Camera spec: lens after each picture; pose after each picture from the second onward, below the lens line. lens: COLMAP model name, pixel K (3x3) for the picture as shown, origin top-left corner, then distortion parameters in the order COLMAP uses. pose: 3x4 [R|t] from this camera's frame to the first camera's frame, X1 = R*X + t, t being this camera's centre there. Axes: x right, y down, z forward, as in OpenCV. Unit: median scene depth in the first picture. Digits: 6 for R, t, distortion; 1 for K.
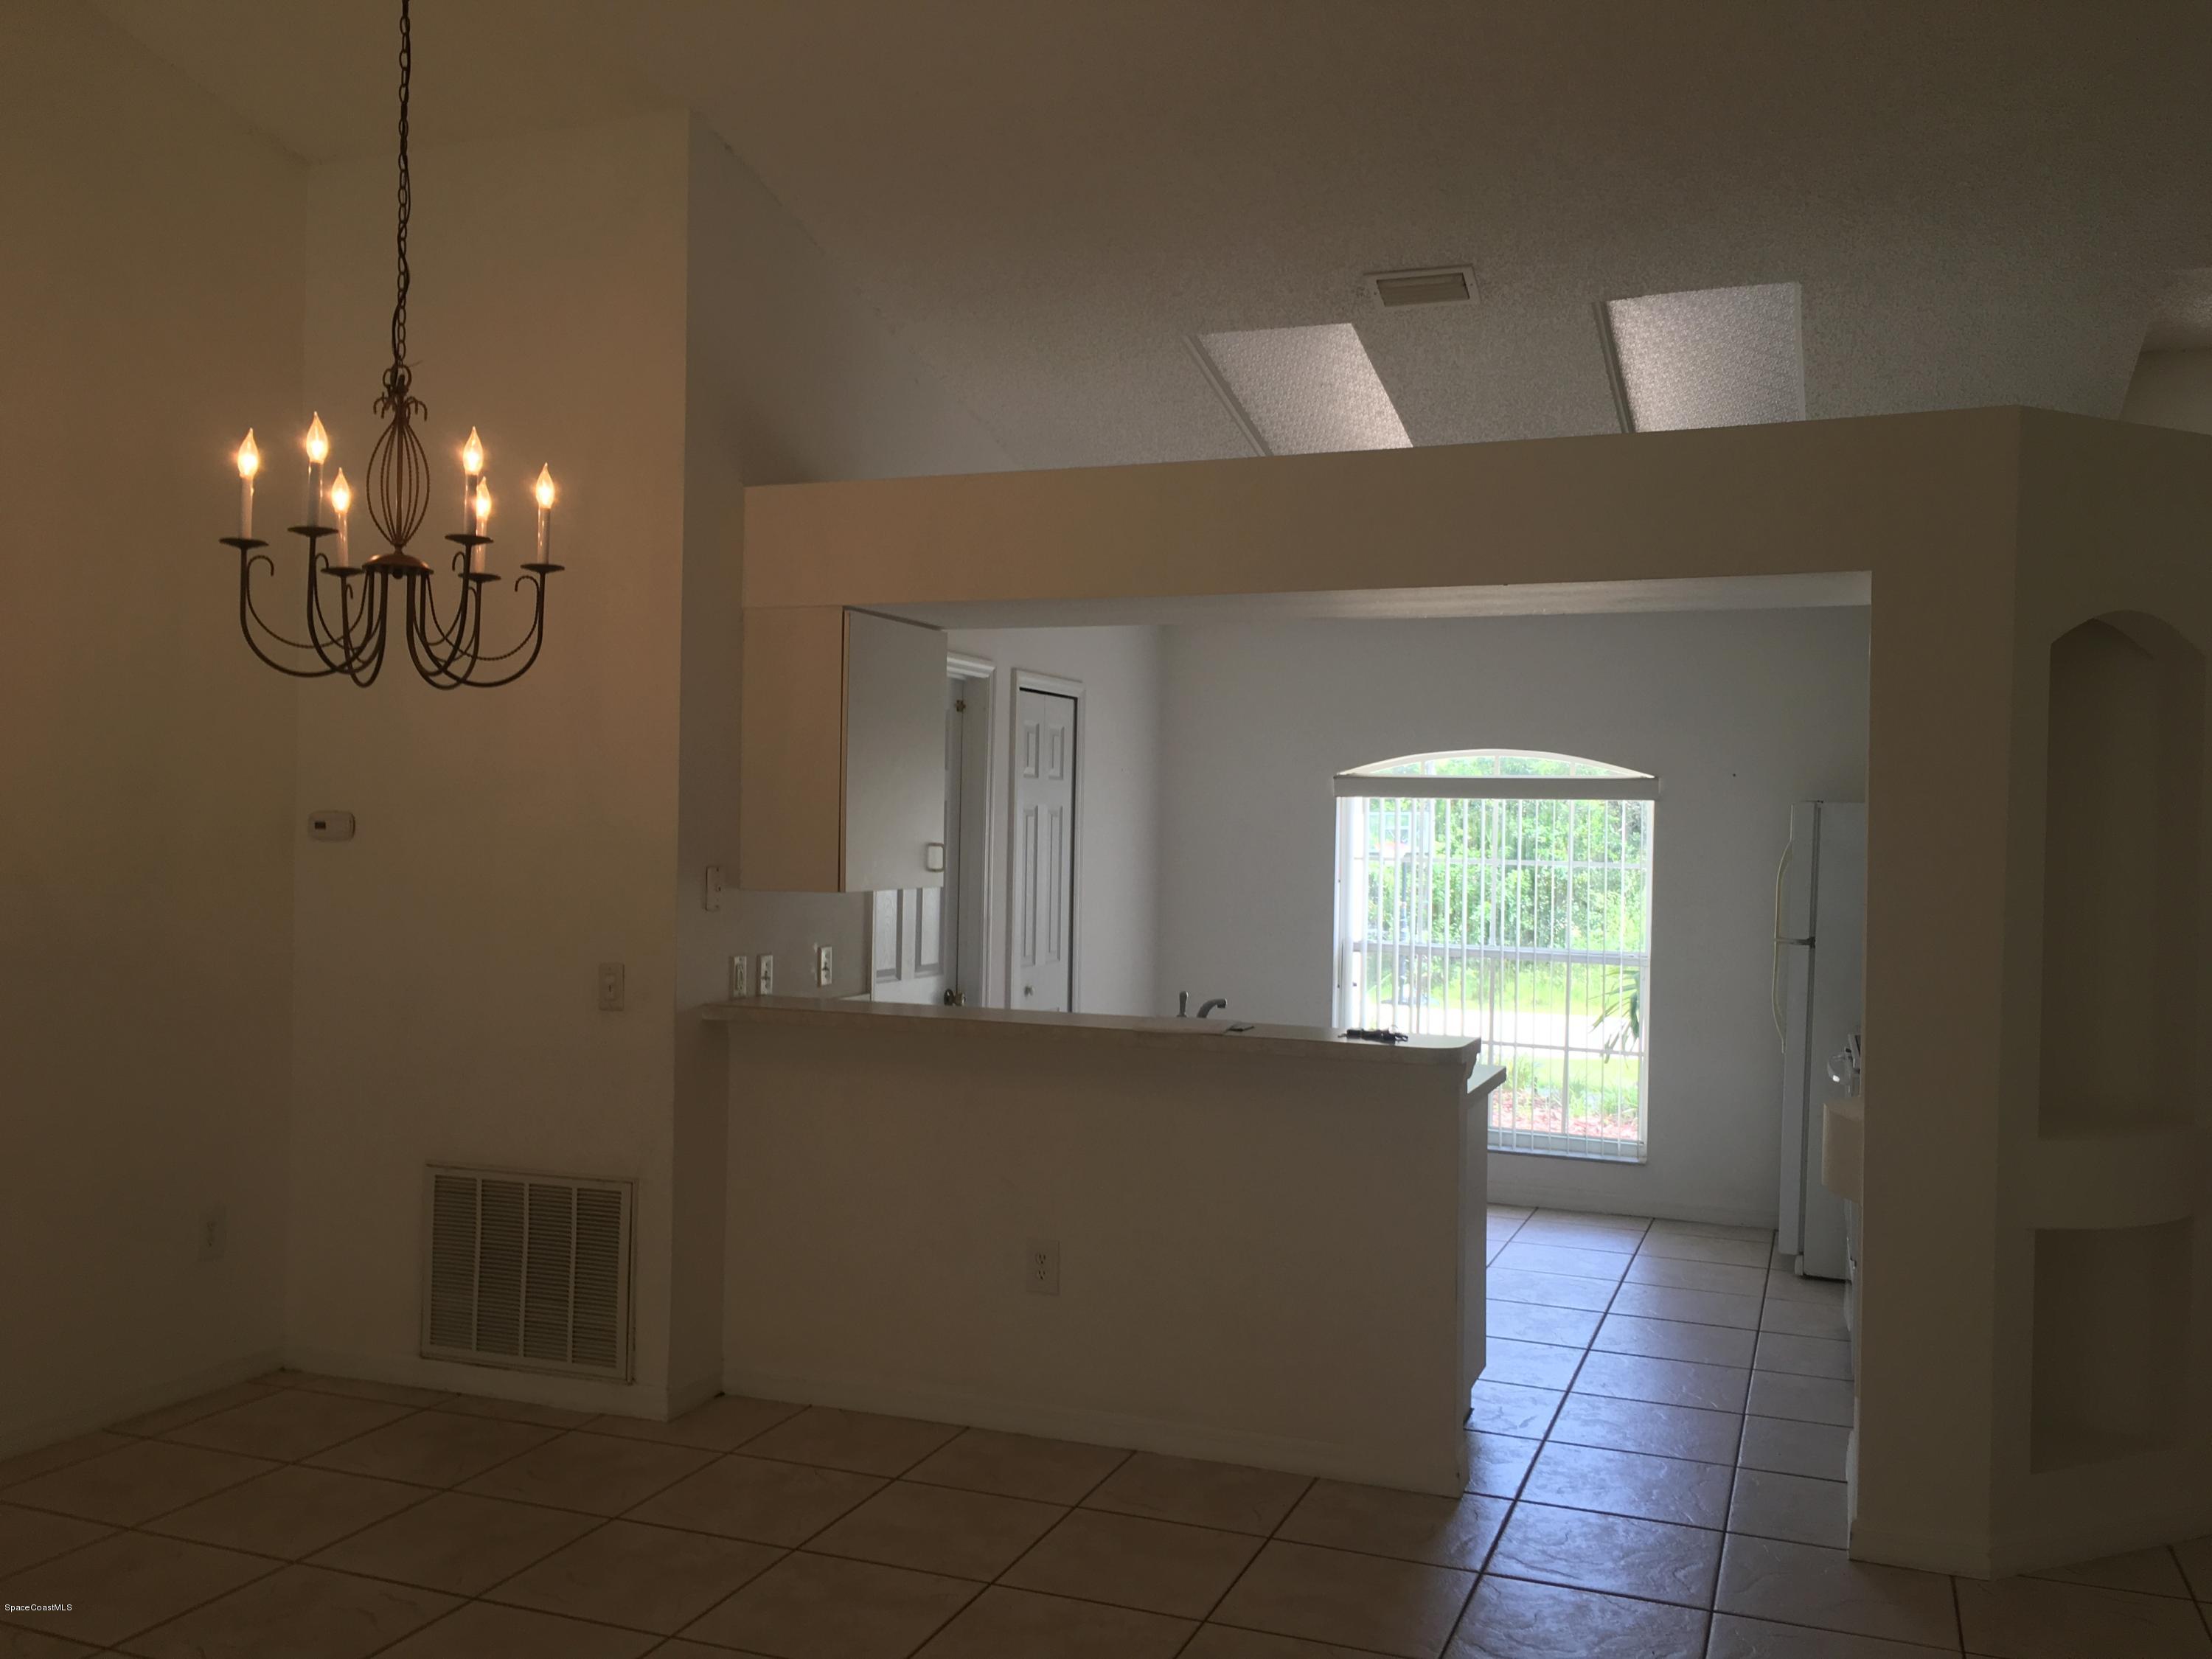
lens RADIAL K [[1868.7, 0, 1101.1], [0, 1868.7, 830.6], [0, 0, 1]] dist [0.084408, -0.115606]
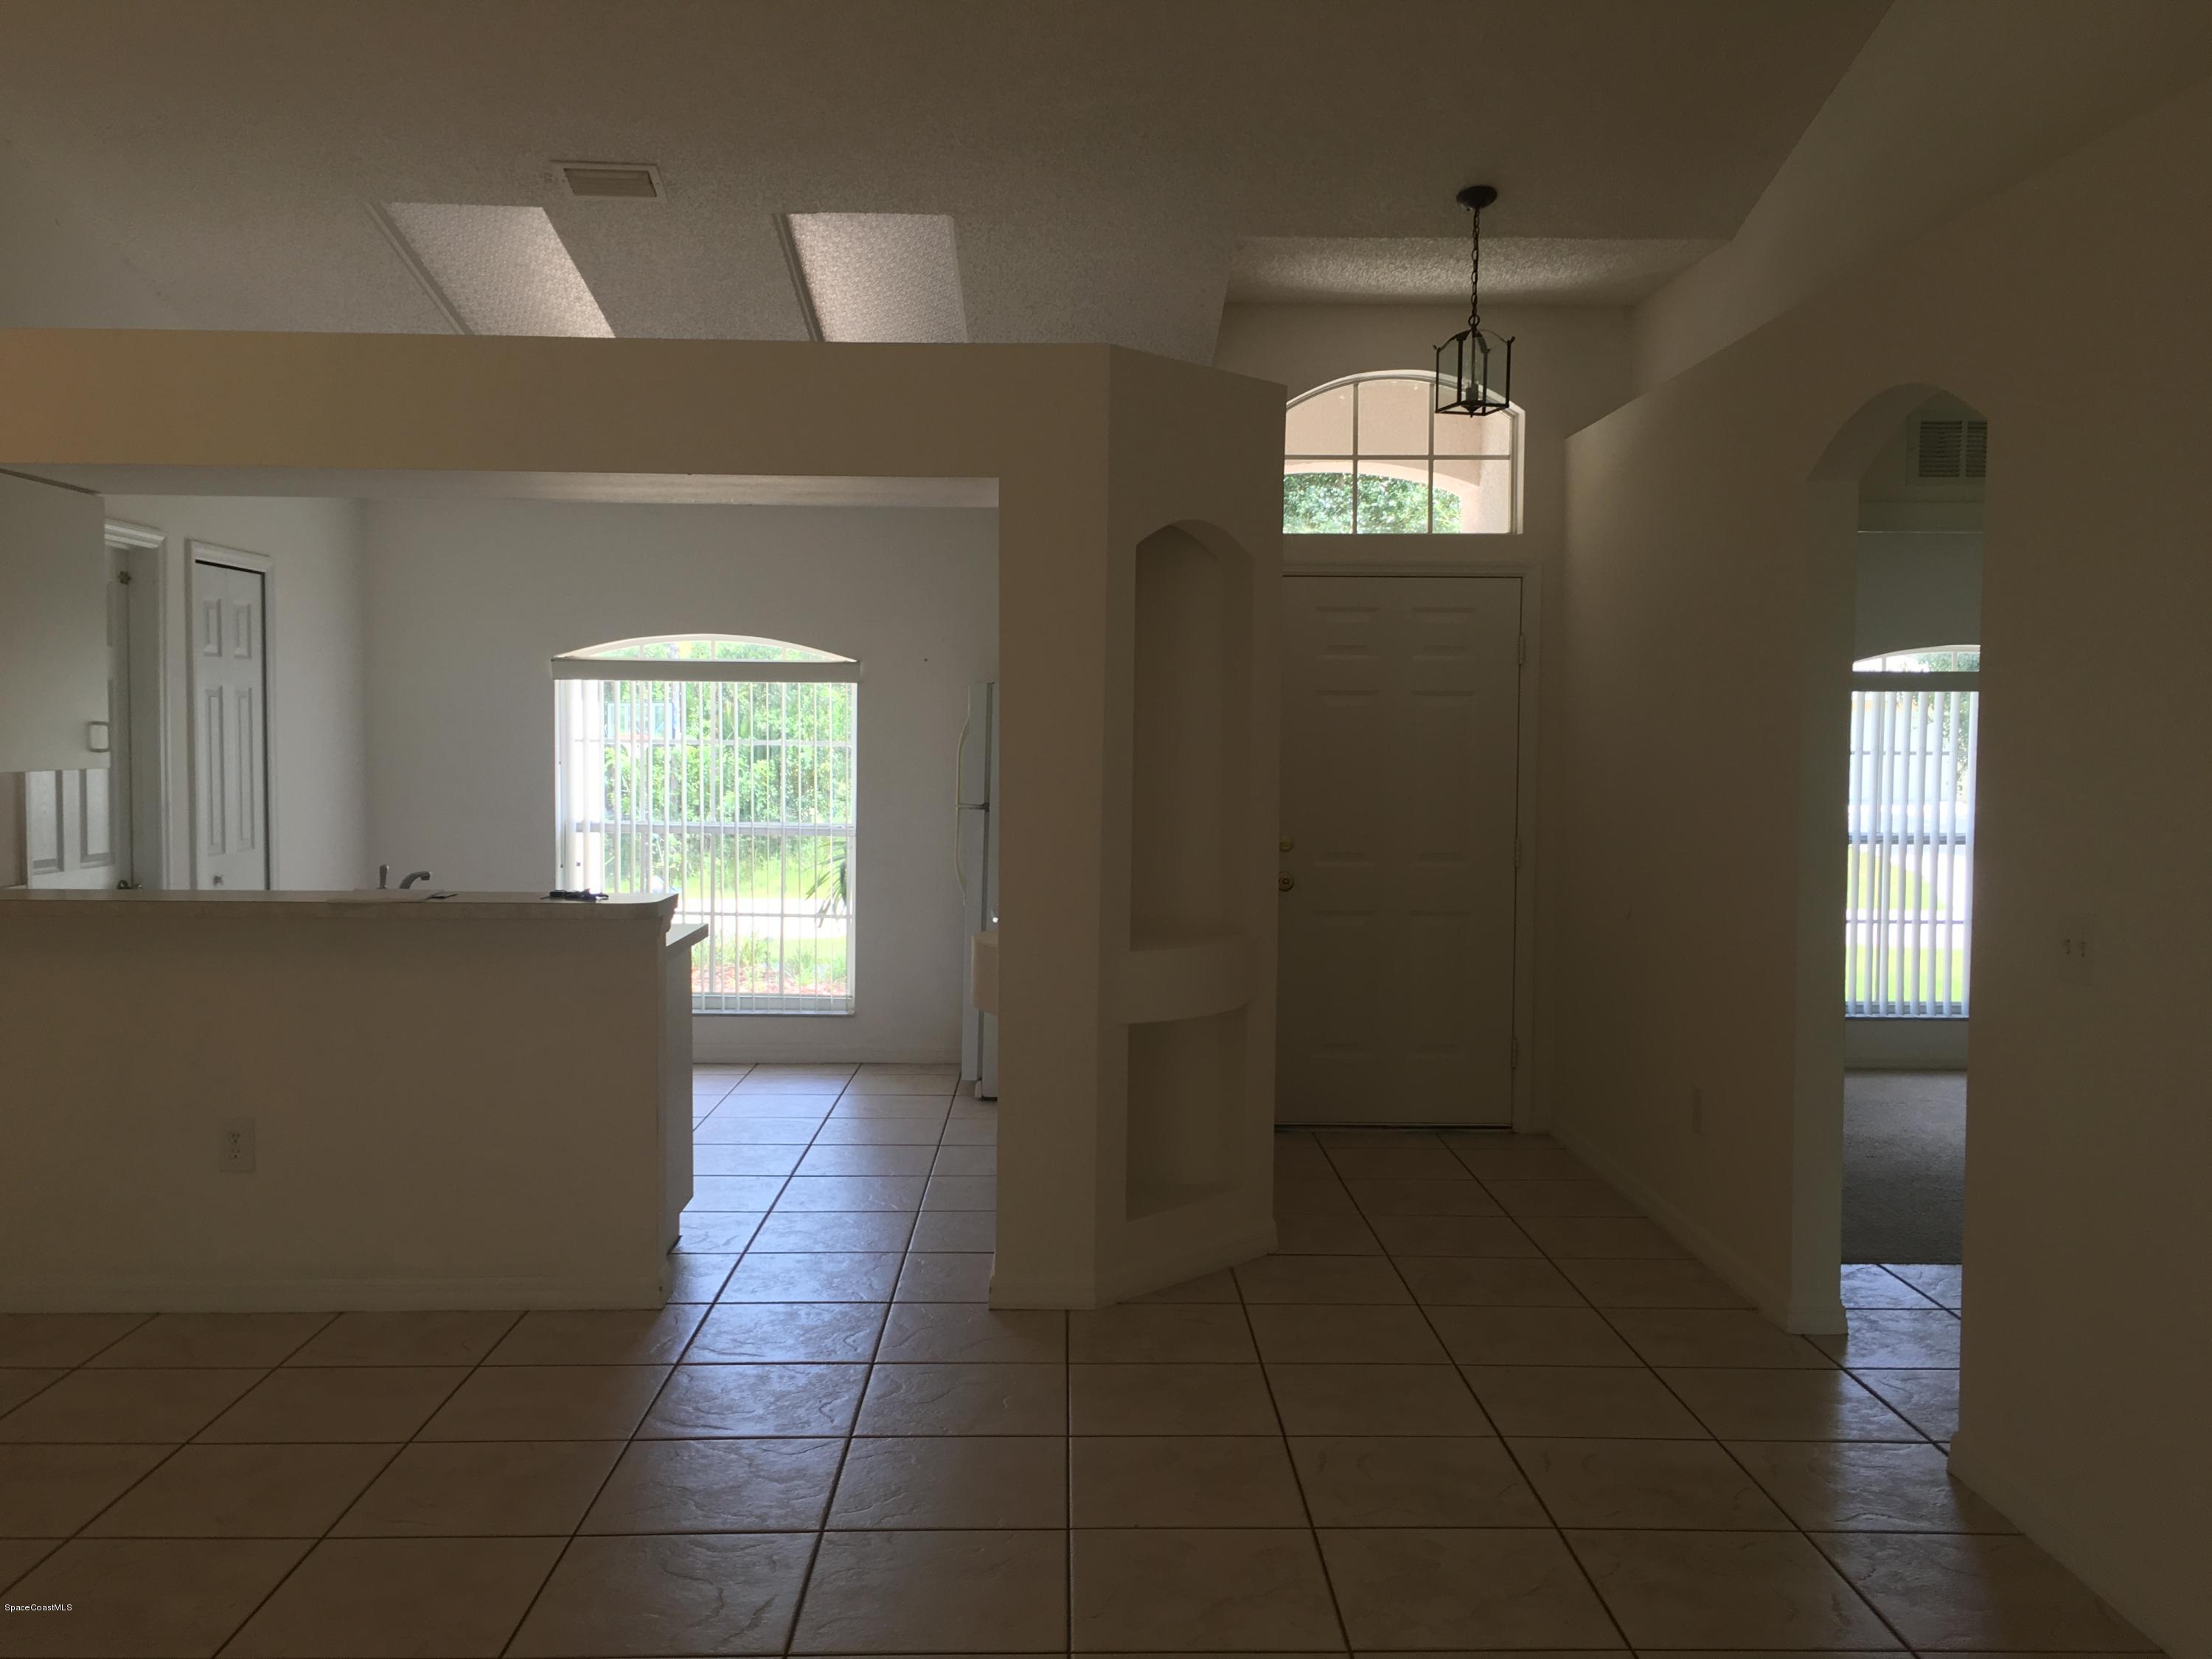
lens RADIAL K [[1868.7, 0, 1101.1], [0, 1868.7, 830.6], [0, 0, 1]] dist [0.084408, -0.115606]
pose [[0.923599, -0.029978, 0.382187, 0.011238], [0.008329, 0.998272, 0.058175, 0.010013], [-0.383270, -0.050548, 0.922252, -0.078471]]
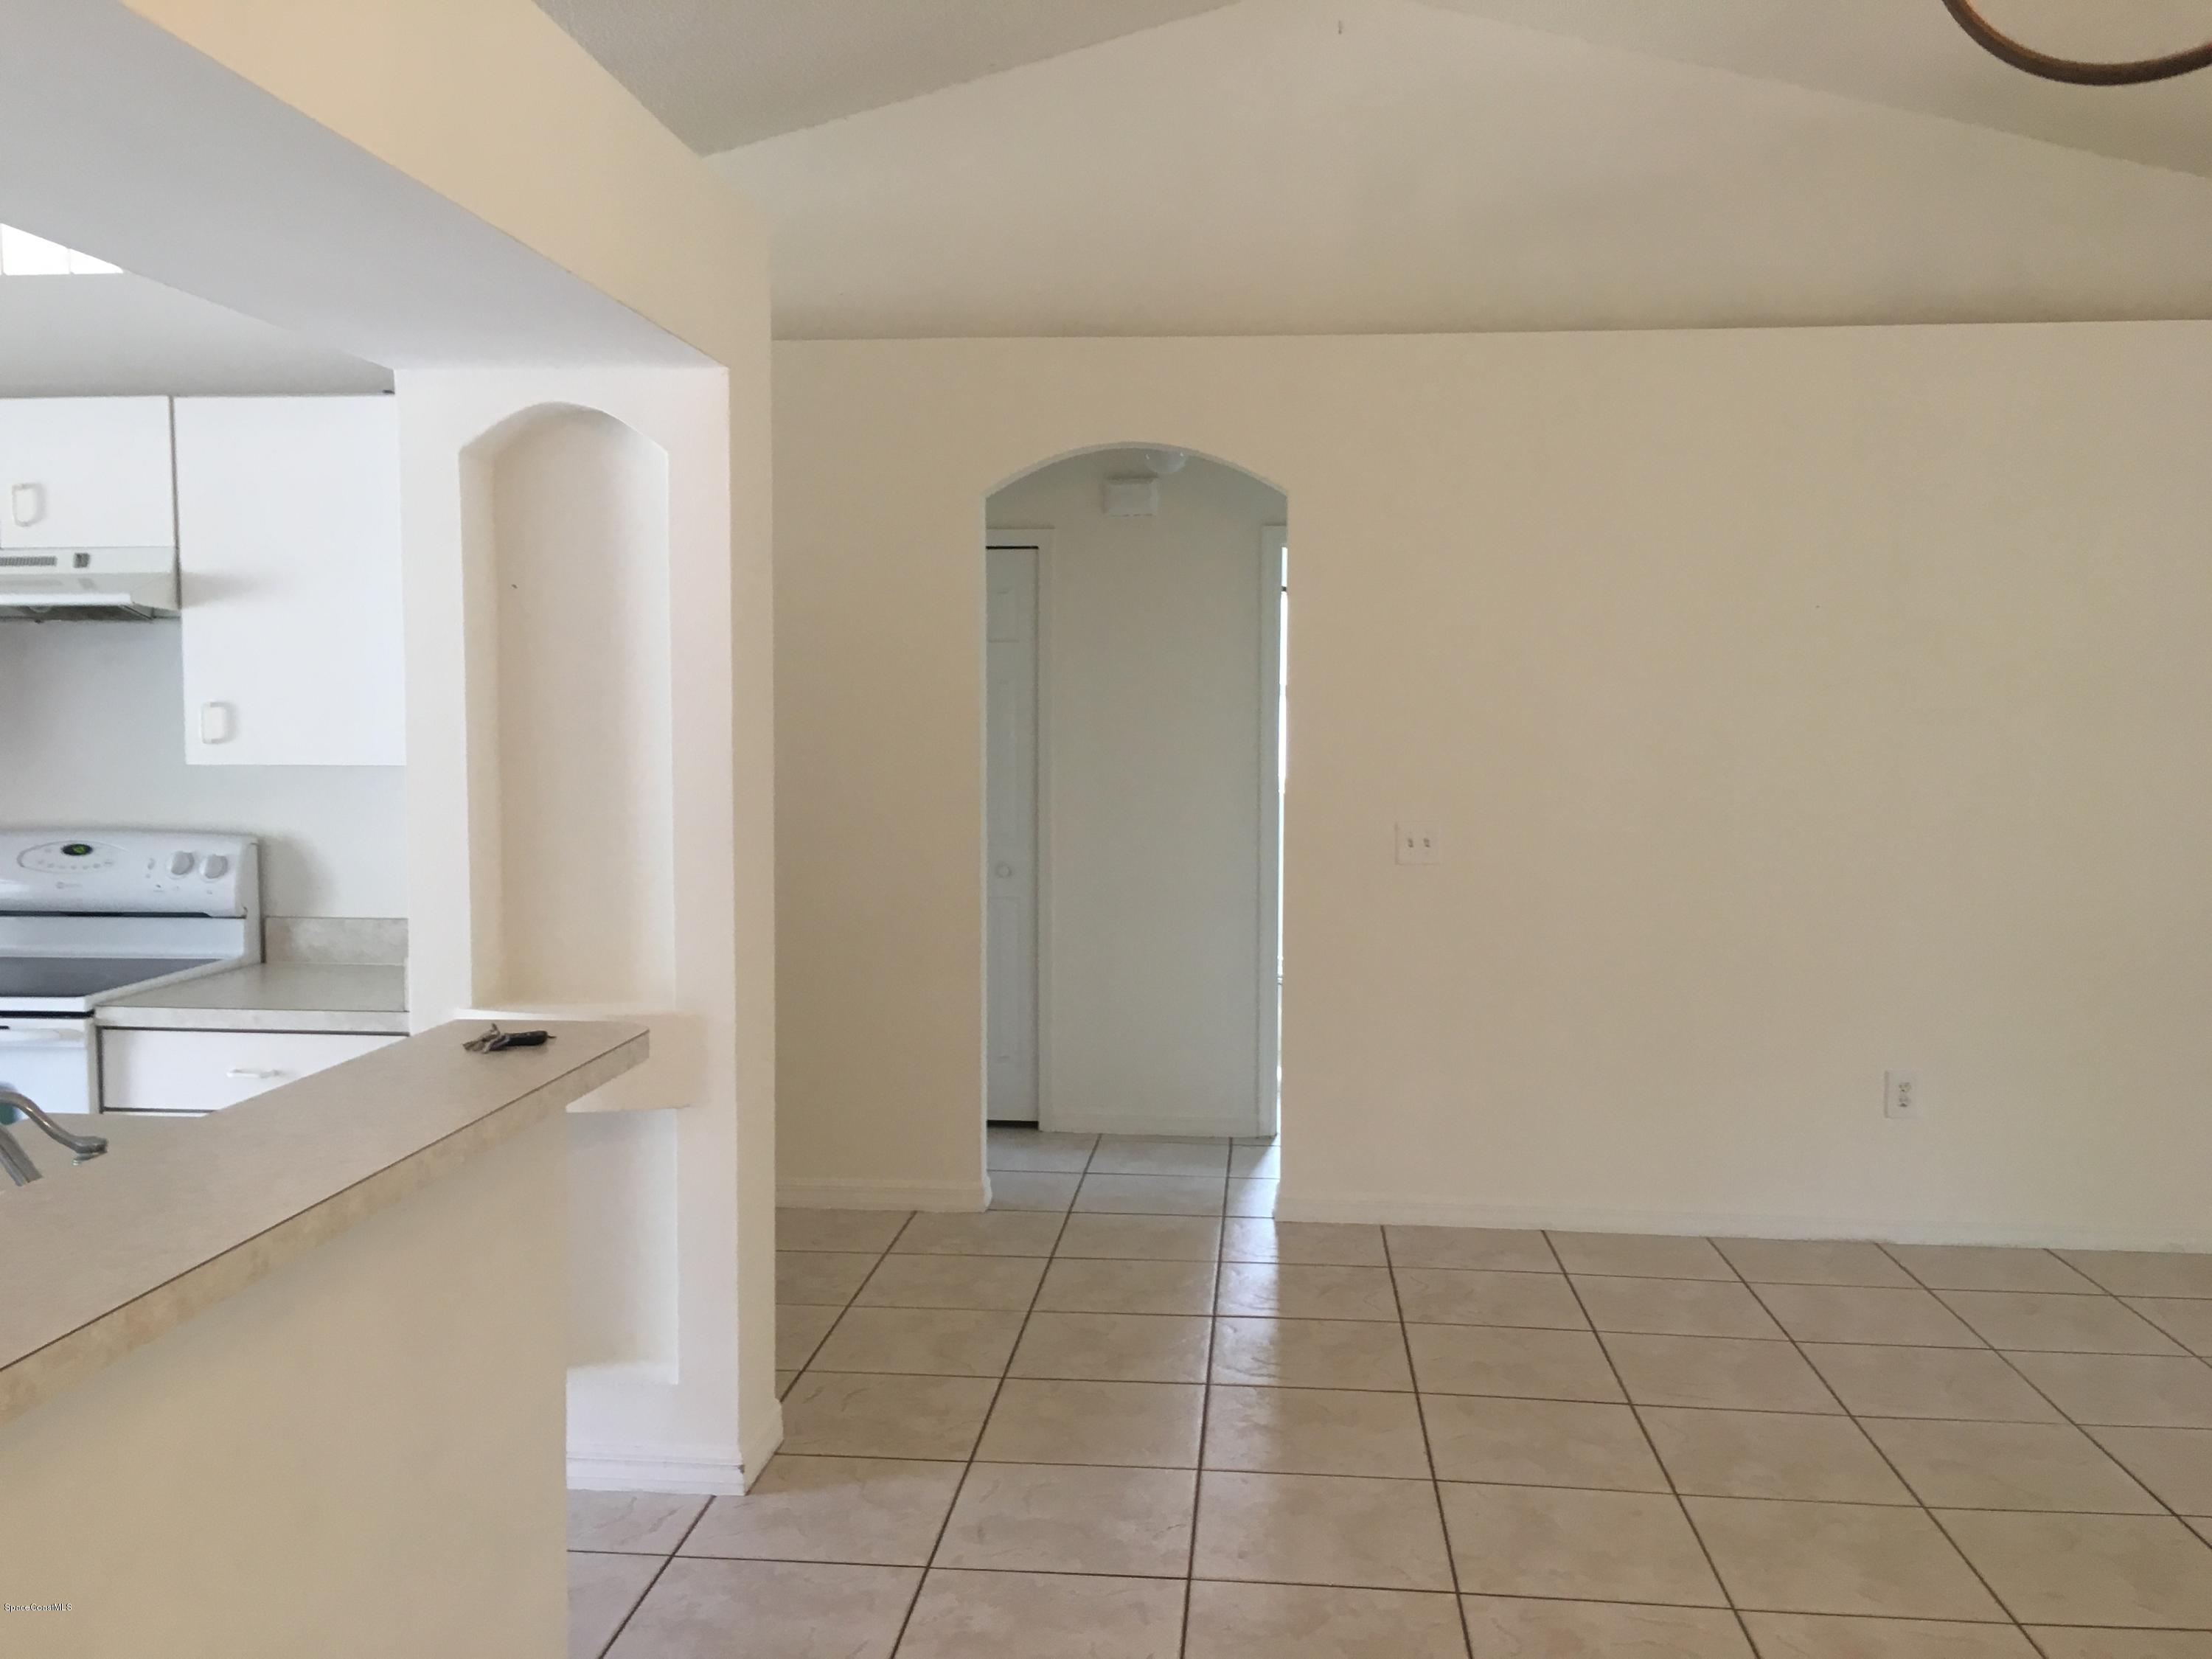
lens RADIAL K [[1868.7, 0, 1101.1], [0, 1868.7, 830.6], [0, 0, 1]] dist [0.084408, -0.115606]
pose [[-0.273523, -0.082405, 0.958329, -0.346798], [-0.005277, 0.996437, 0.084176, -0.000823], [-0.961851, 0.017967, -0.272983, 0.785591]]
